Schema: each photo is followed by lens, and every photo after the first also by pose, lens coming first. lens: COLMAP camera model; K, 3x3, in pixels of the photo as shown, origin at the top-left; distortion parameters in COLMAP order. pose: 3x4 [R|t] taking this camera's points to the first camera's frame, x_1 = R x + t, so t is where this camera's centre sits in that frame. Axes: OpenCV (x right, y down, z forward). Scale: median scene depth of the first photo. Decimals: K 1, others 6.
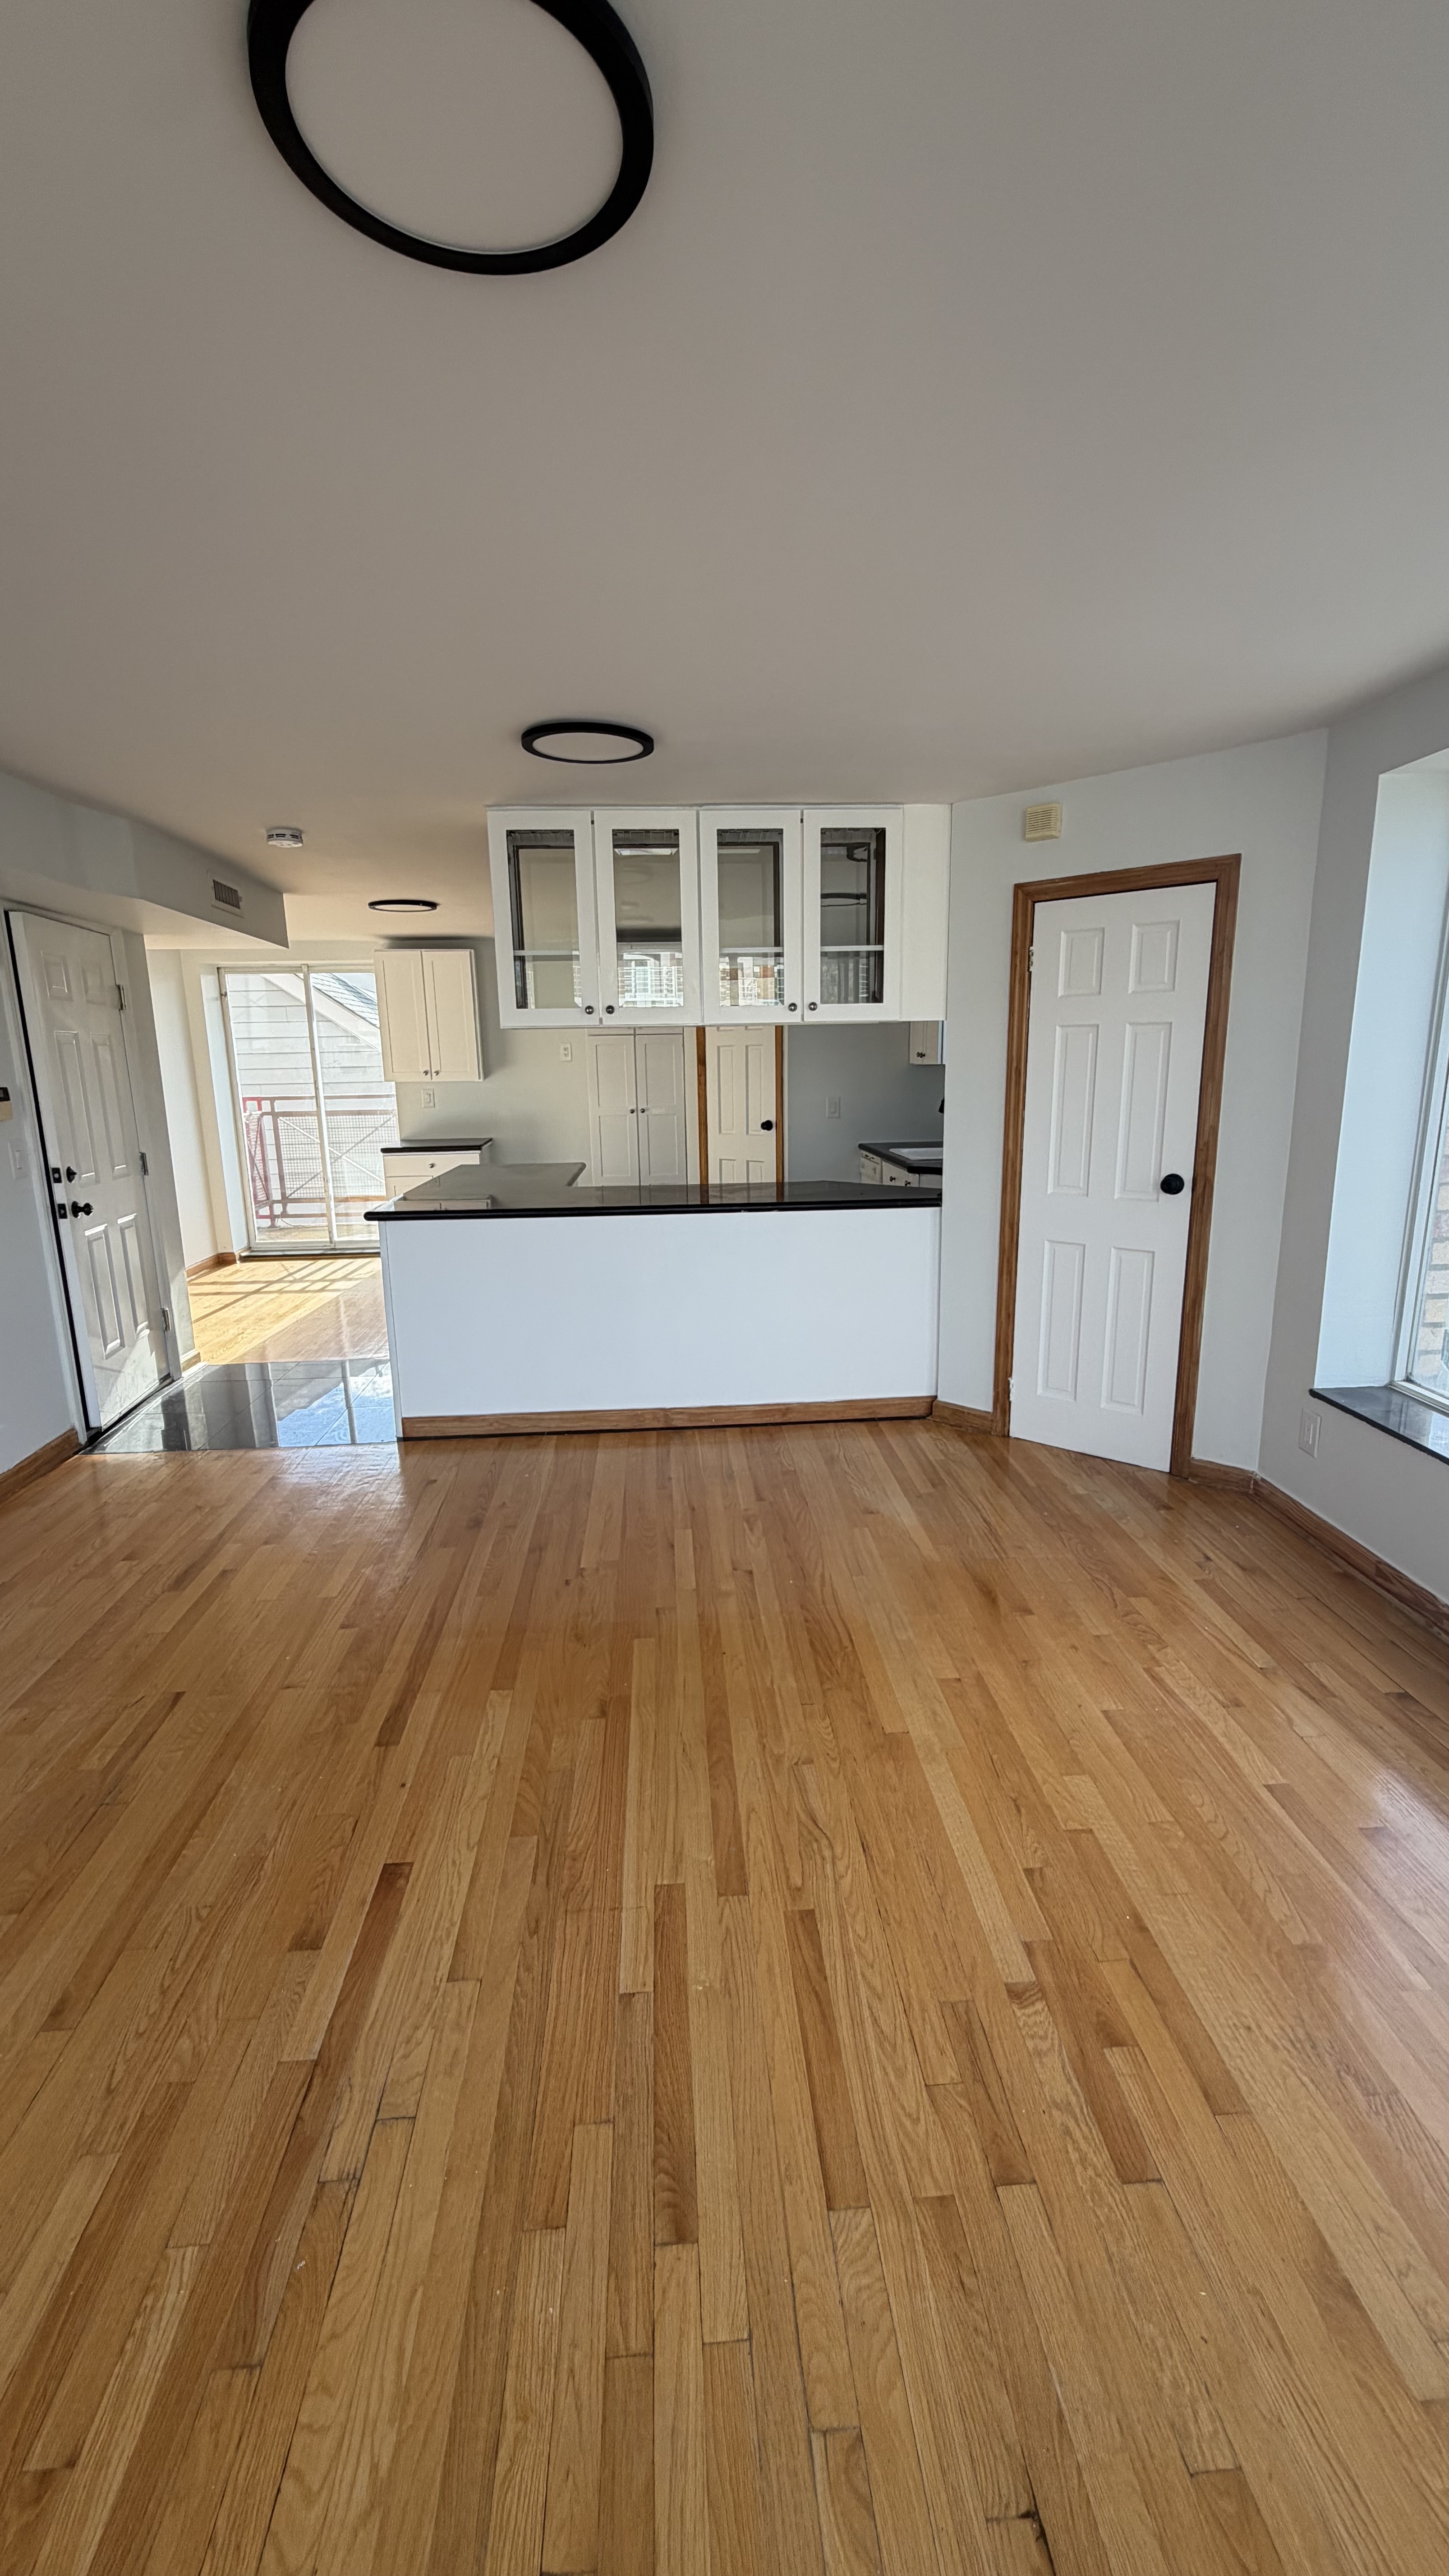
lens RADIAL K [[1024.7, 0, 723.4], [0, 1024.7, 1282.1], [0, 0, 1]] dist [-0.001268, 0.000518]
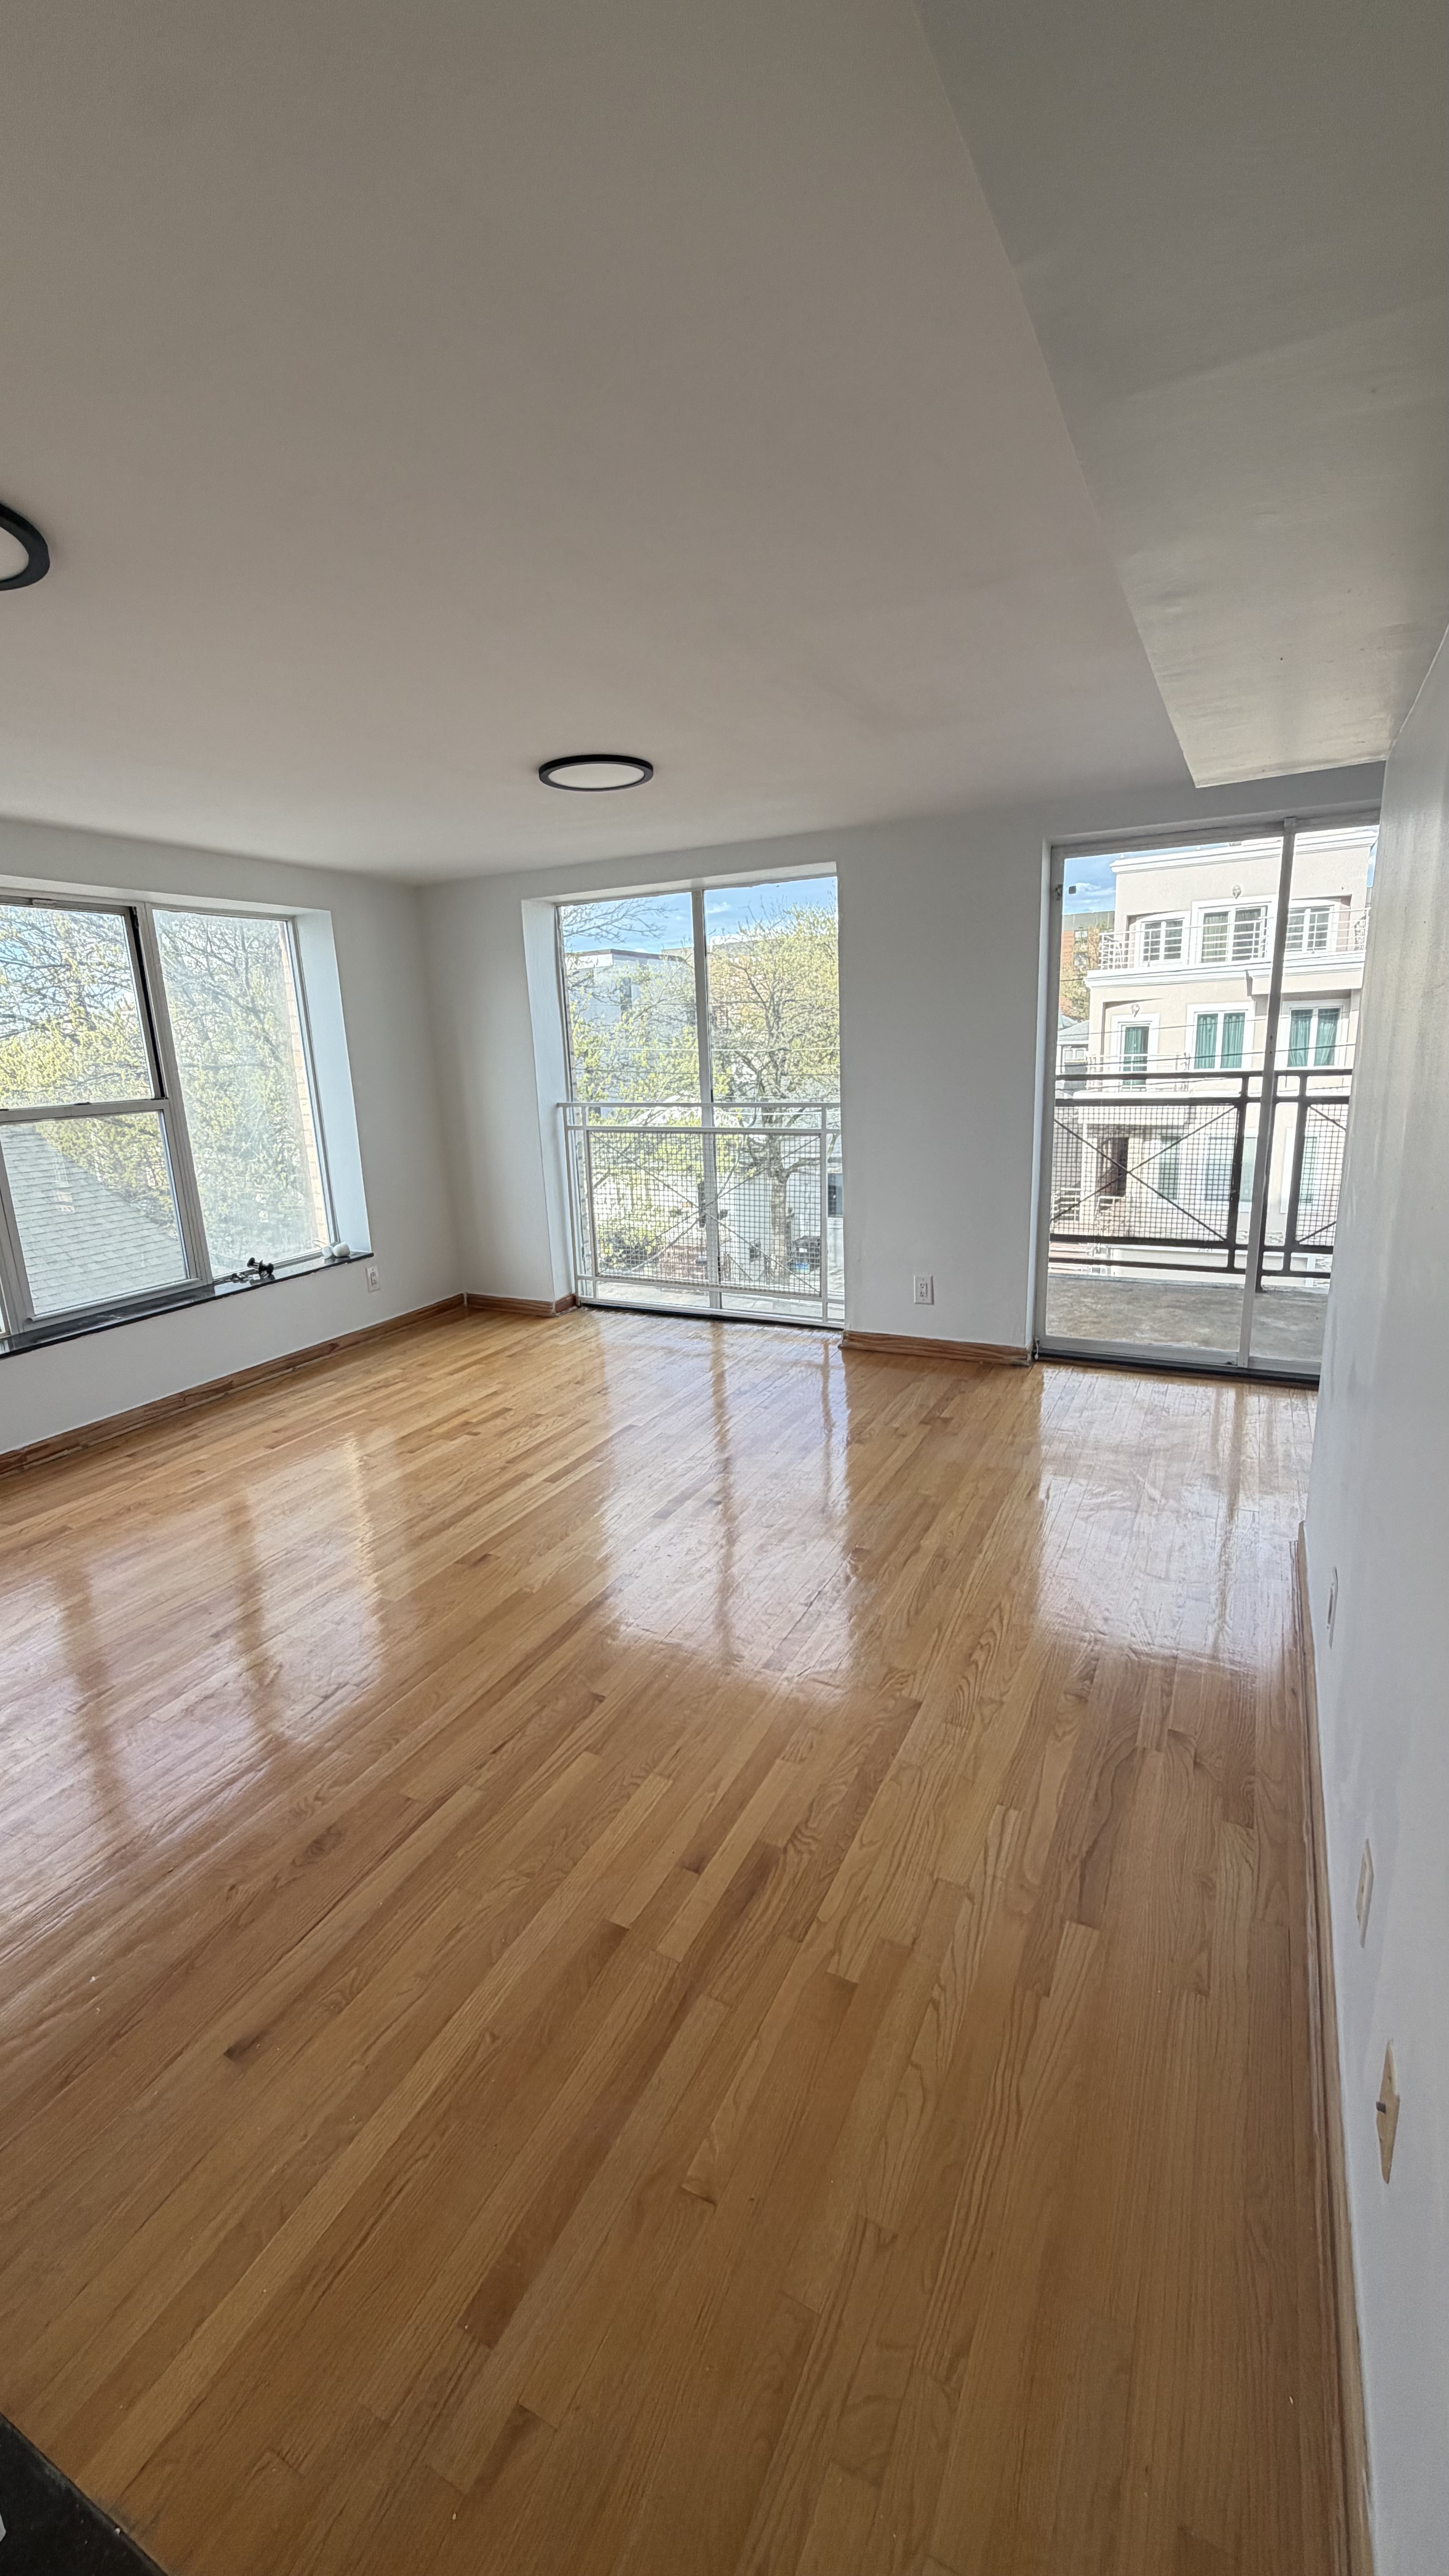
lens RADIAL K [[1024.7, 0, 723.4], [0, 1024.7, 1282.1], [0, 0, 1]] dist [-0.001268, 0.000518]
pose [[-0.852447, -0.071178, 0.517946, -0.811401], [0.170362, 0.898800, 0.403901, -0.291702], [-0.494279, 0.432543, -0.754053, 1.325707]]
